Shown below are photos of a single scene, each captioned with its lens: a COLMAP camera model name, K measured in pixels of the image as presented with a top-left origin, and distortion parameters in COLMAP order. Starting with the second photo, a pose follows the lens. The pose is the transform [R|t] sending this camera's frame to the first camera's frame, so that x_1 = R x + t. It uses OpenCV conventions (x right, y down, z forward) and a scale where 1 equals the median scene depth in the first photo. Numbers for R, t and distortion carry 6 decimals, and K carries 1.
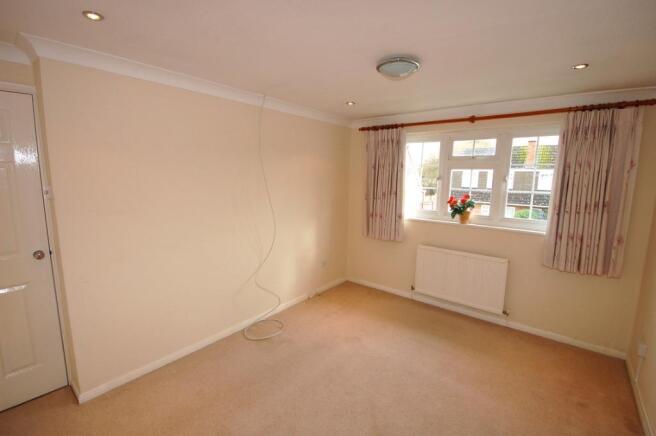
lens RADIAL K [[280.7, 0, 330.8], [0, 280.7, 217.5], [0, 0, 1]] dist [0.001858, -0.010045]
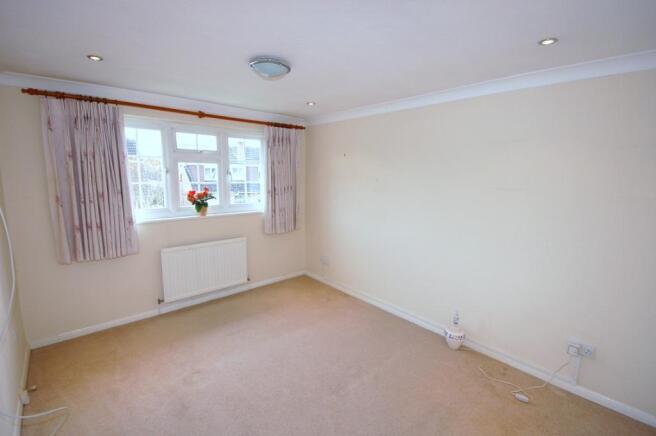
lens RADIAL K [[280.7, 0, 330.8], [0, 280.7, 217.5], [0, 0, 1]] dist [0.001858, -0.010045]
pose [[0.192348, -0.168176, 0.966809, -0.443164], [0.136039, 0.980263, 0.143451, -0.056600], [-0.971852, 0.103931, 0.211430, 0.330563]]
